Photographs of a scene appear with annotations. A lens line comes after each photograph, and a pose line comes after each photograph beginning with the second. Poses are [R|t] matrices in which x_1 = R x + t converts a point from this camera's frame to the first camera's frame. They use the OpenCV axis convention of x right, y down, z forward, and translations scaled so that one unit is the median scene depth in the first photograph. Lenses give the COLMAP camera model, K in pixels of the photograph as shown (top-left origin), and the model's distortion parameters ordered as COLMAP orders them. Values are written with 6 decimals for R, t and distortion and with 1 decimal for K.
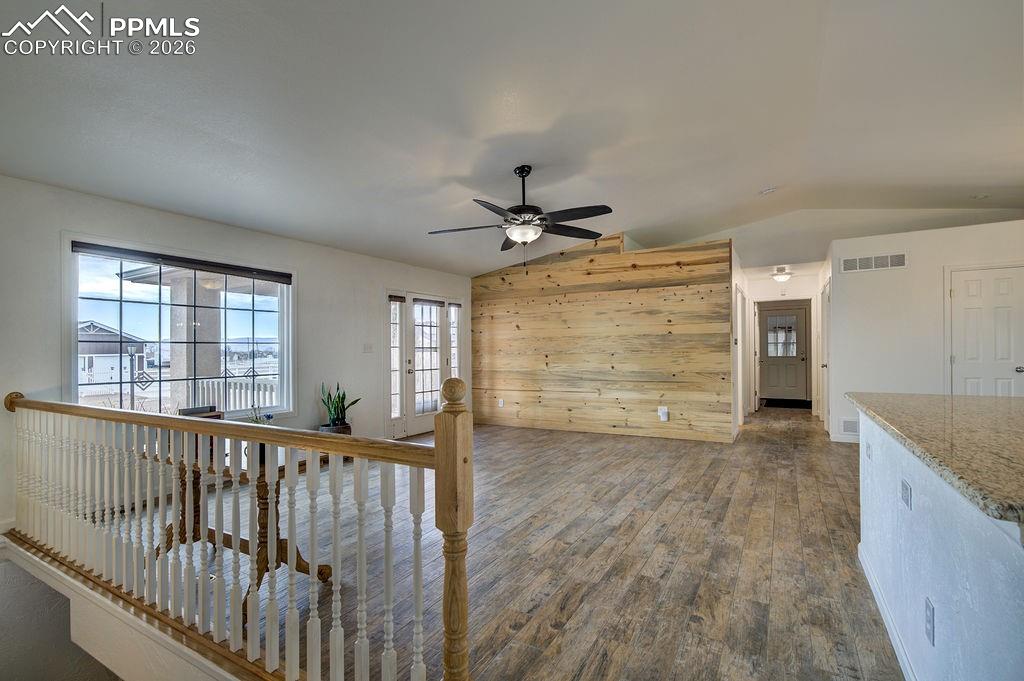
lens RADIAL K [[468.8, 0, 512.0], [0, 468.8, 340.5], [0, 0, 1]] dist [0.001688, 0.000507]
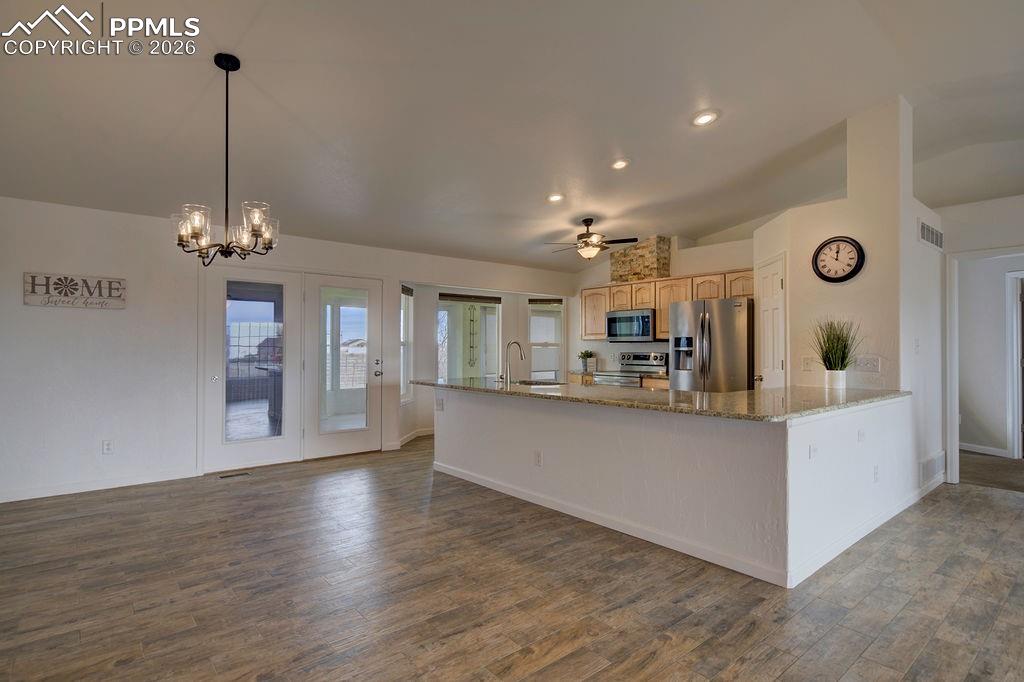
lens RADIAL K [[519.1, 0, 515.4], [0, 519.1, 345.6], [0, 0, 1]] dist [-0.001370, -0.001331]
pose [[-0.940452, 0.011742, 0.339723, 0.450752], [0.002627, 0.999624, -0.027278, 0.008427], [-0.339916, -0.024761, -0.940130, 1.075479]]
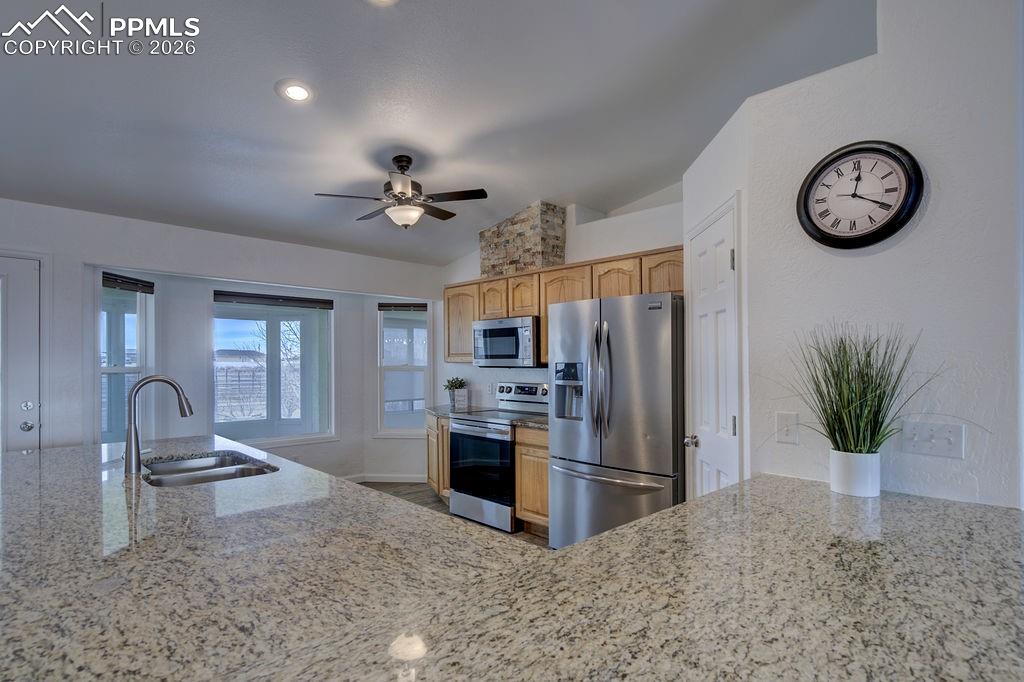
lens RADIAL K [[522.4, 0, 499.4], [0, 522.4, 354.7], [0, 0, 1]] dist [0.001030, -0.000006]
pose [[-0.957043, 0.015723, 0.289520, 0.381297], [0.005621, 0.999347, -0.035689, -0.027500], [-0.289893, -0.032529, -0.956506, 0.543752]]
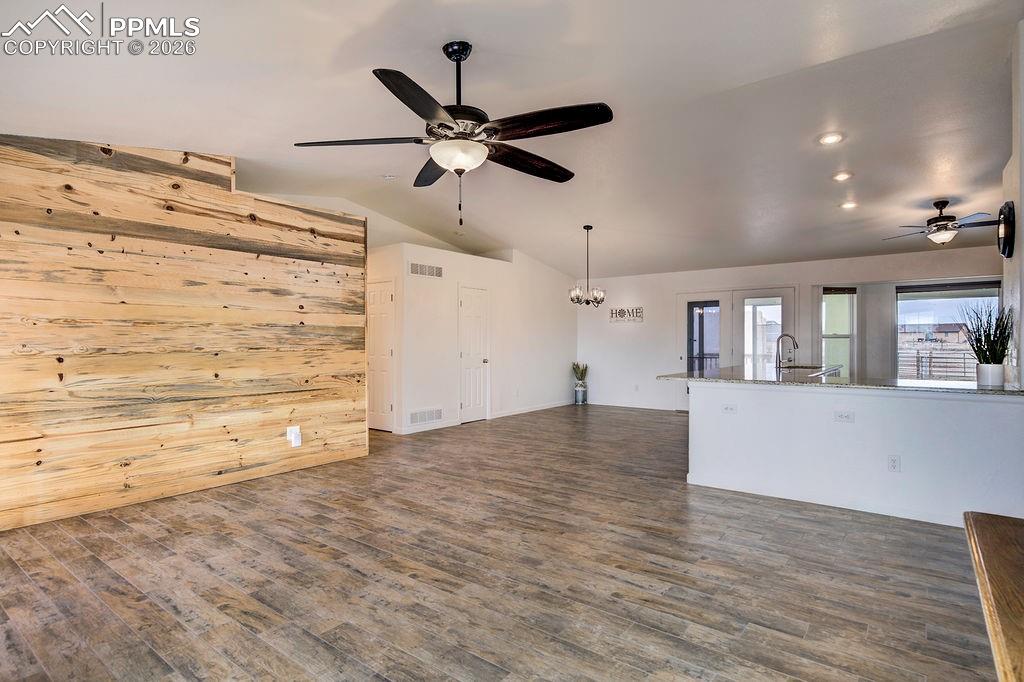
lens RADIAL K [[538.2, 0, 512.0], [0, 538.2, 341.0], [0, 0, 1]] dist [-0.006279, -0.001086]
pose [[0.134061, 0.013661, 0.990879, -0.529255], [-0.019490, 0.999748, -0.011146, 0.016626], [-0.990781, -0.017817, 0.134293, 0.673808]]
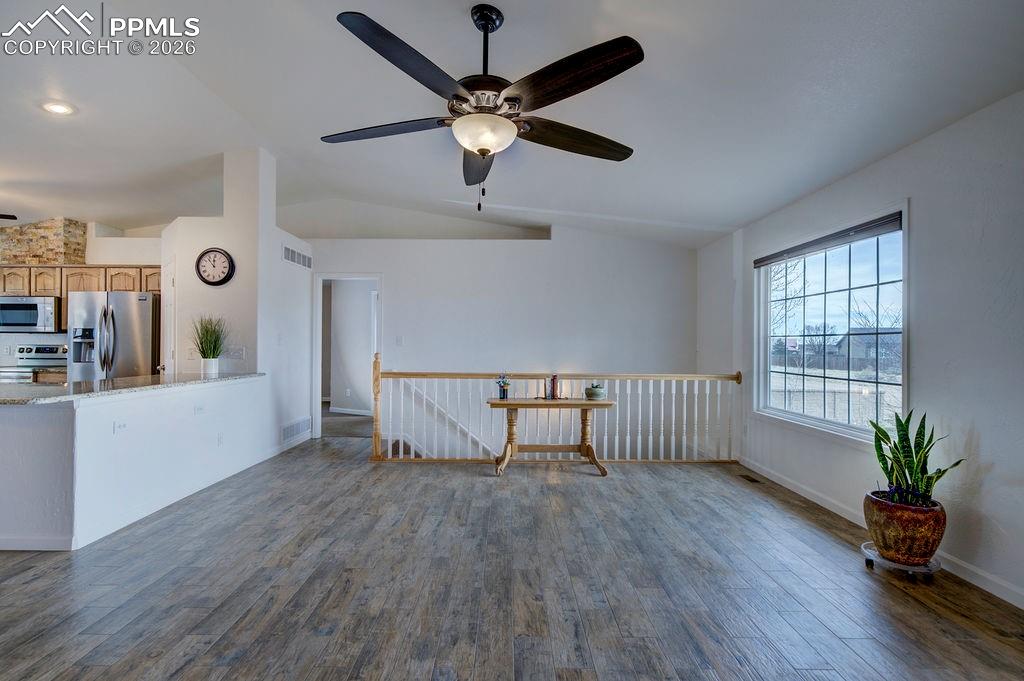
lens RADIAL K [[484.0, 0, 504.2], [0, 484.0, 339.3], [0, 0, 1]] dist [-0.003695, -0.000957]
pose [[-0.866393, 0.001100, -0.499361, 0.229212], [0.014006, 0.999658, -0.022098, 0.018025], [0.499166, -0.026140, -0.866112, 1.205895]]
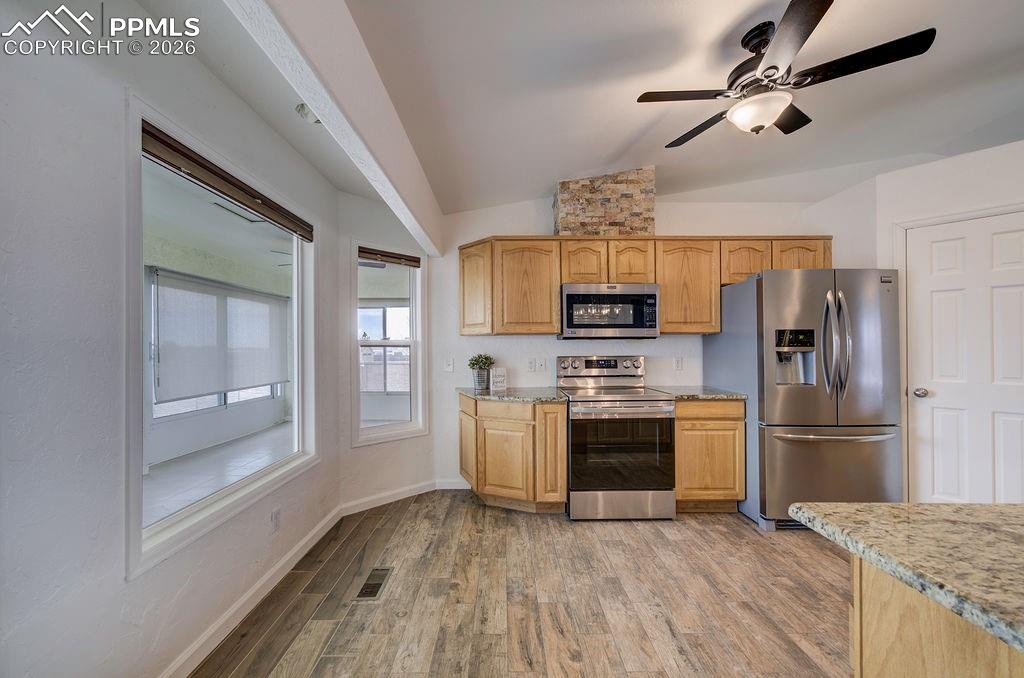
lens RADIAL K [[394.8, 0, 512.0], [0, 394.8, 339.0], [0, 0, 1]] dist [-0.017564, 0.000244]
pose [[-0.874288, 0.002835, -0.485398, 1.053449], [0.023433, 0.999064, -0.036371, -0.017988], [0.484841, -0.043173, -0.873536, 0.143523]]
